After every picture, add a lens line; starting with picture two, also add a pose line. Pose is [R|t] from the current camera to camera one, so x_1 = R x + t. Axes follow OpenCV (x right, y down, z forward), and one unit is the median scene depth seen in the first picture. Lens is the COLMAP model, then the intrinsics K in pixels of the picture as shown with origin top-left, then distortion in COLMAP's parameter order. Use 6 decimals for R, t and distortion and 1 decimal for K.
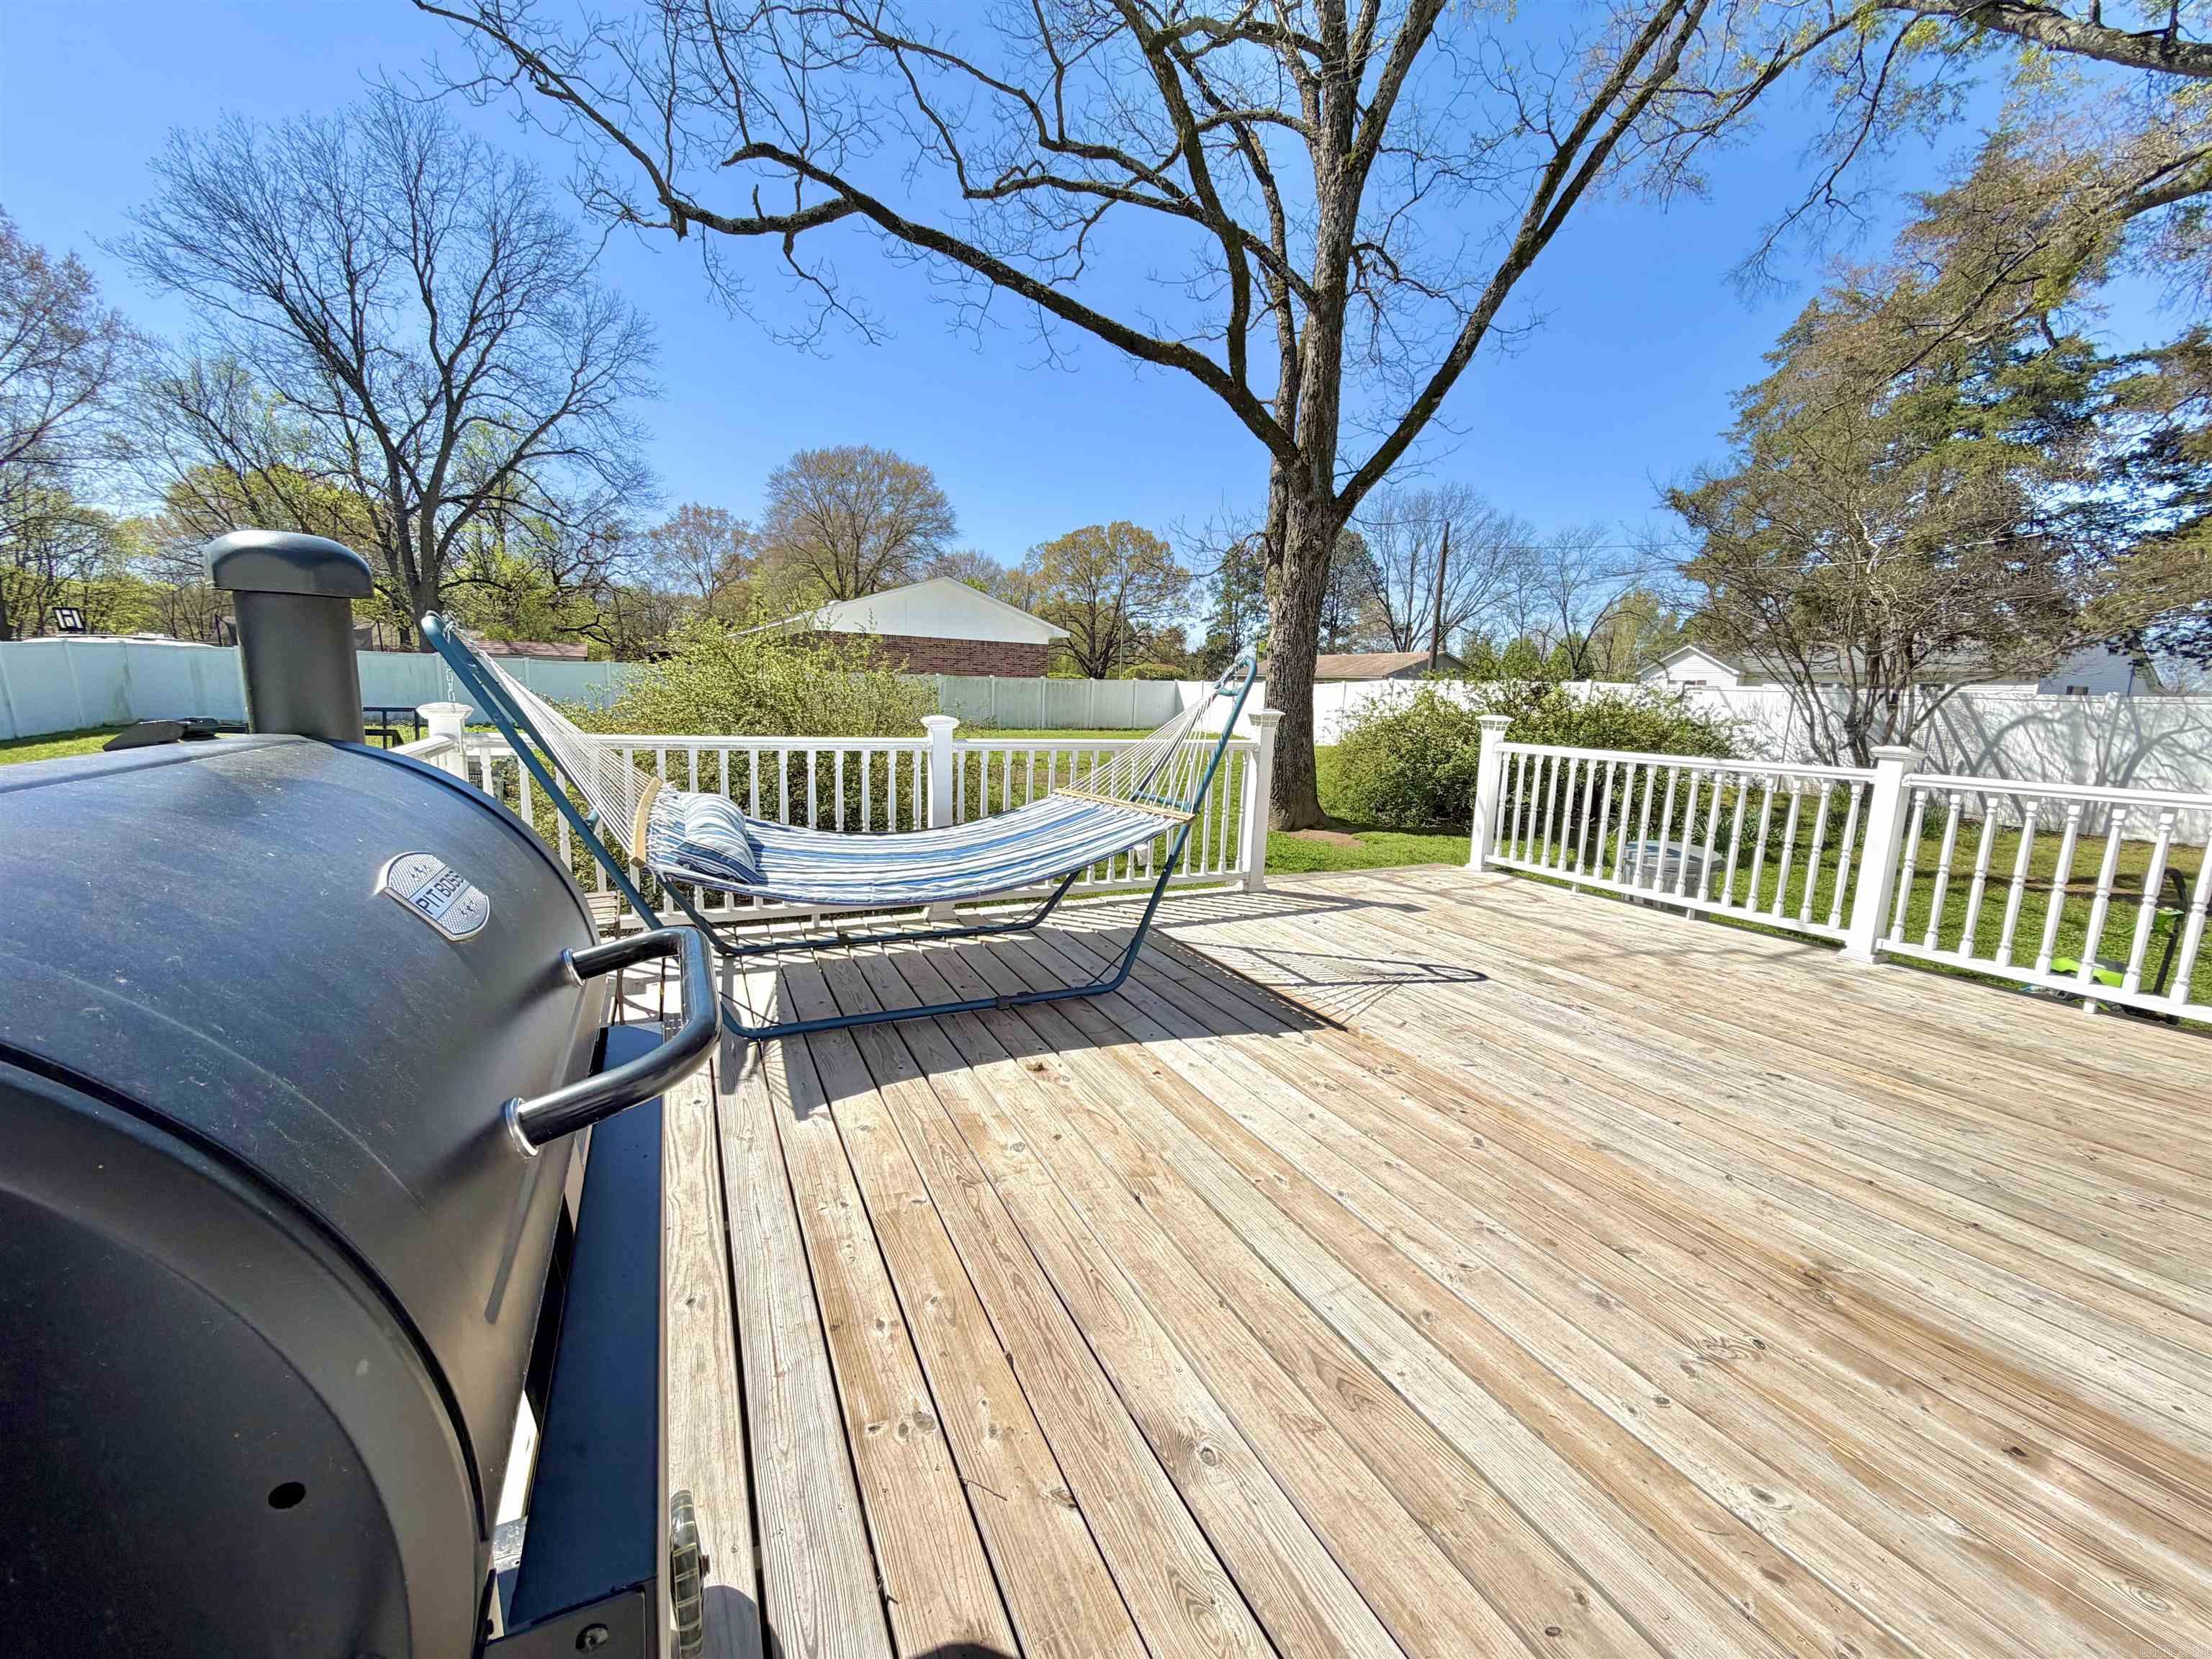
lens RADIAL K [[880.5, 0, 1100.5], [0, 880.5, 829.5], [0, 0, 1]] dist [-0.000605, -0.000205]
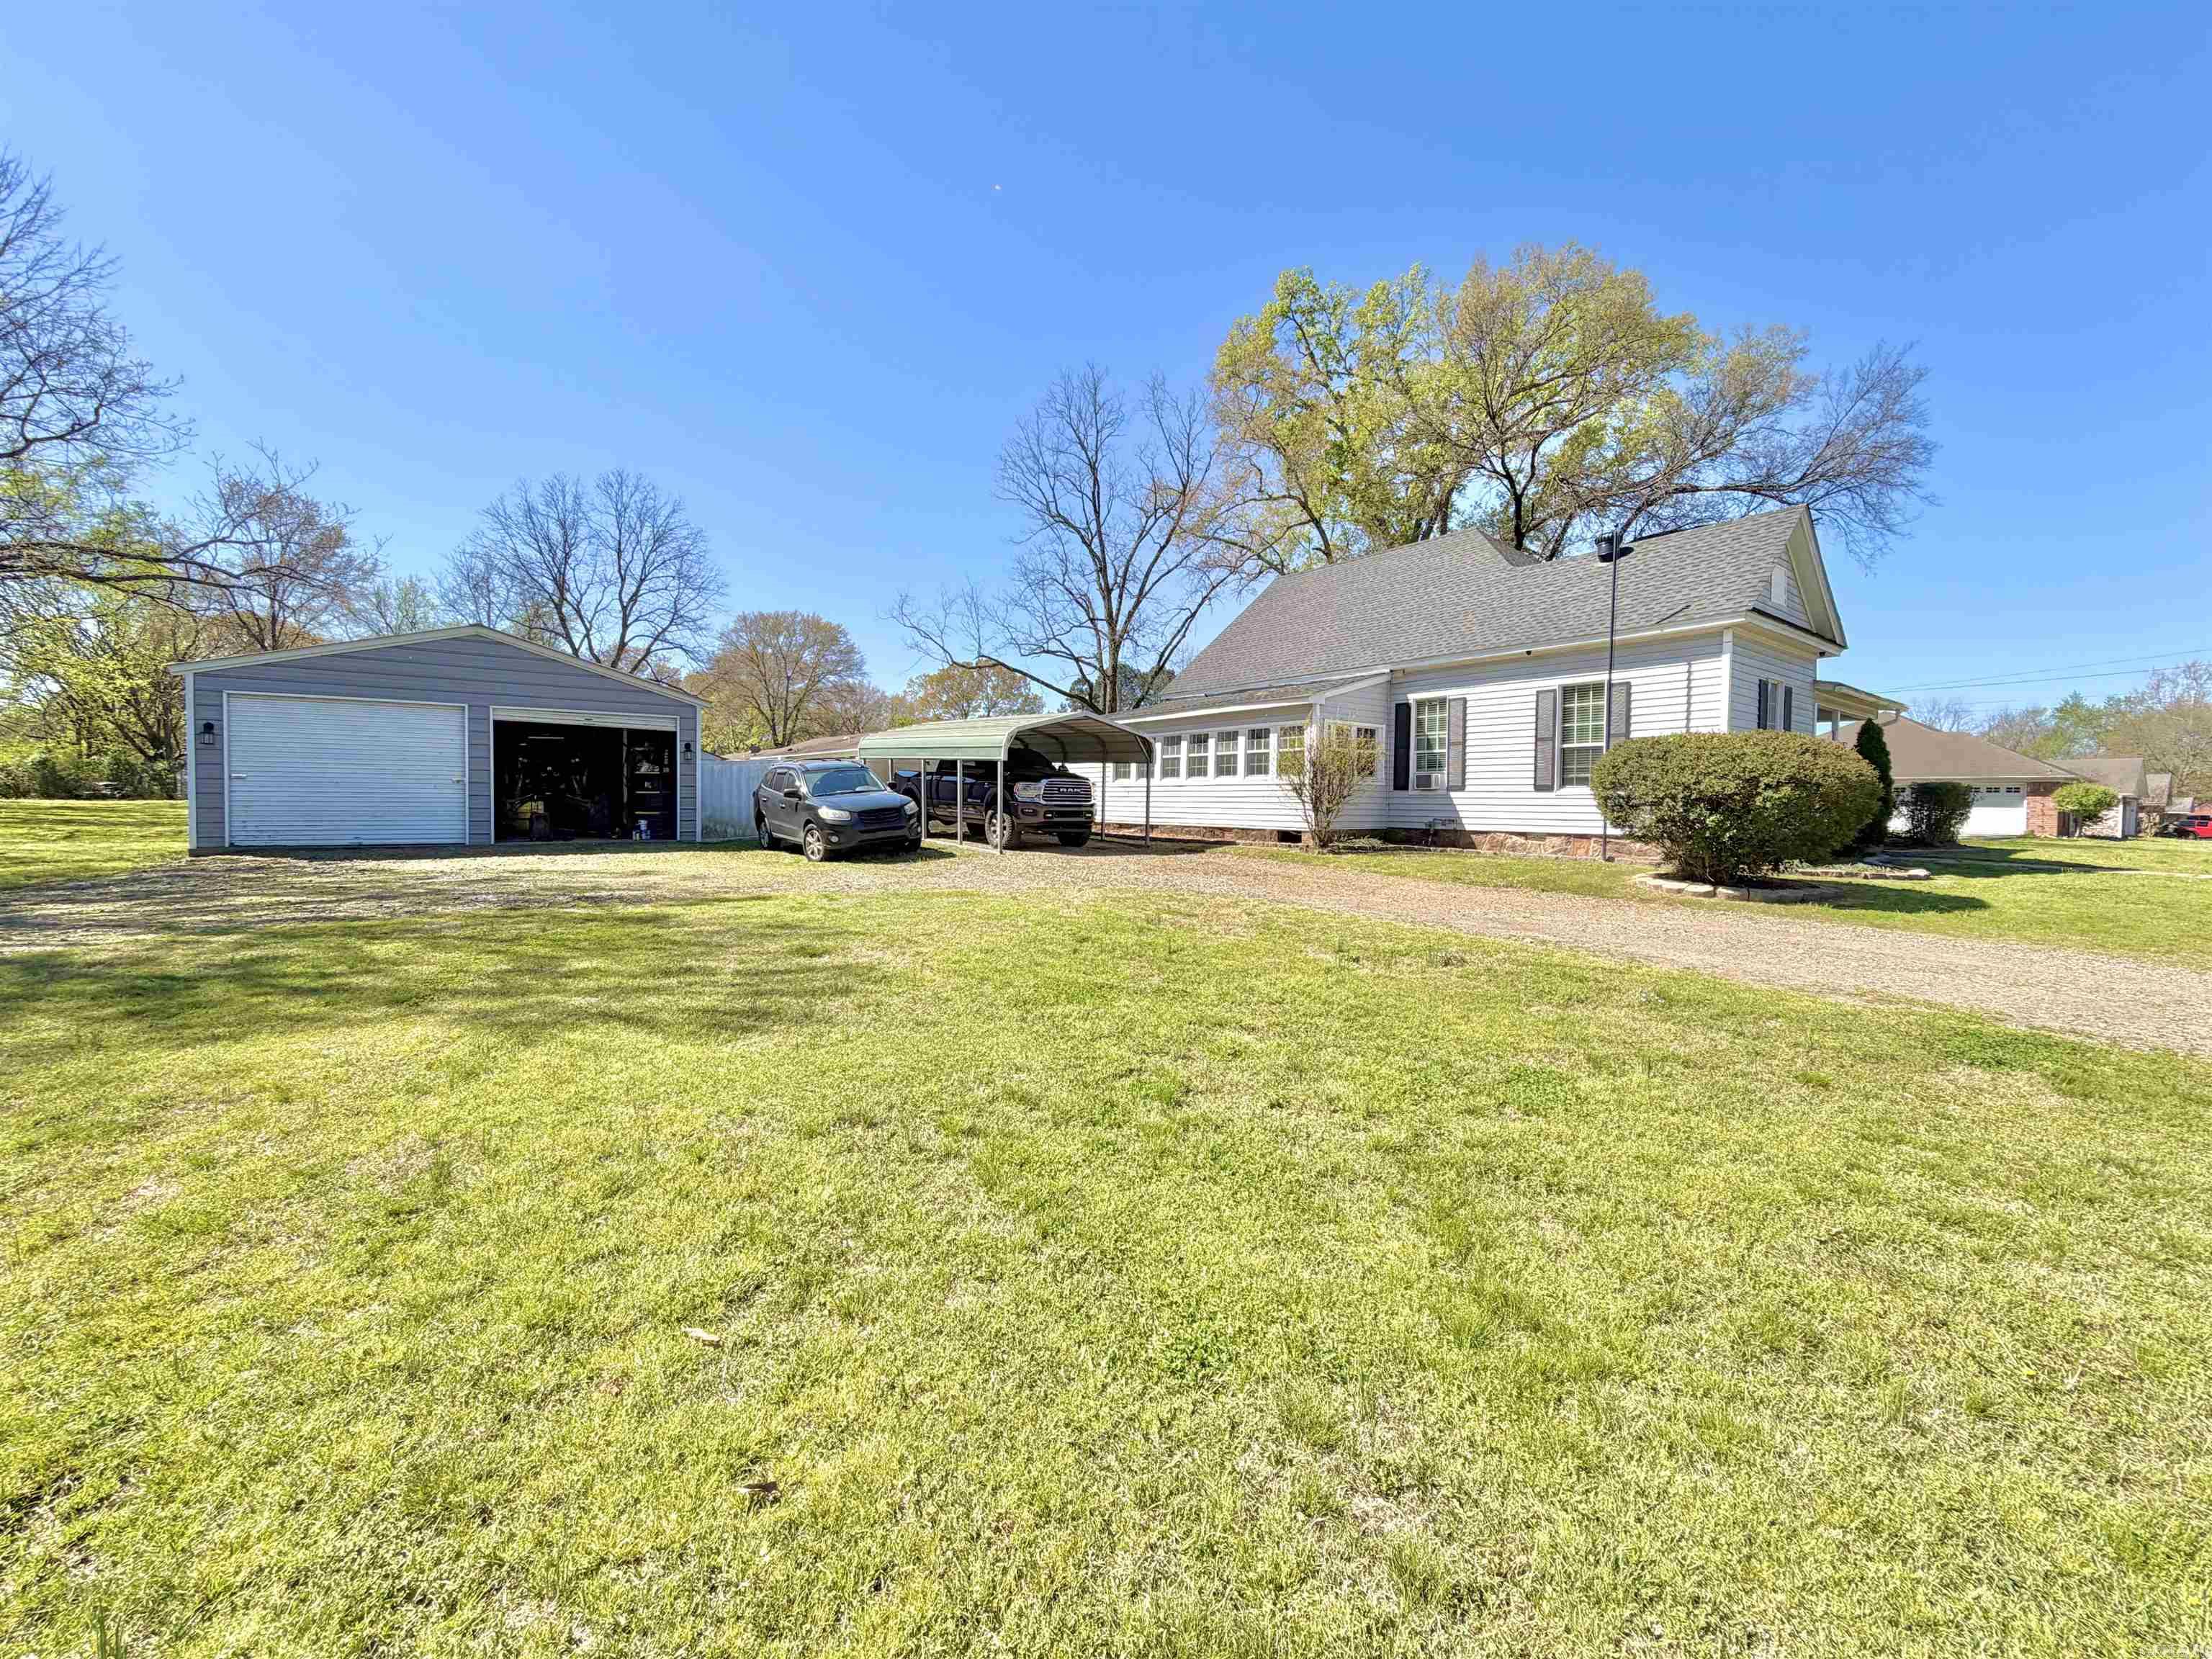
lens RADIAL K [[880.5, 0, 1103.5], [0, 880.5, 826.9], [0, 0, 1]] dist [-0.000605, -0.000205]
pose [[0.984763, -0.015001, 0.173255, -0.453894], [0.036246, 0.992098, -0.120115, 0.490067], [-0.170084, 0.124564, 0.977525, -2.723021]]
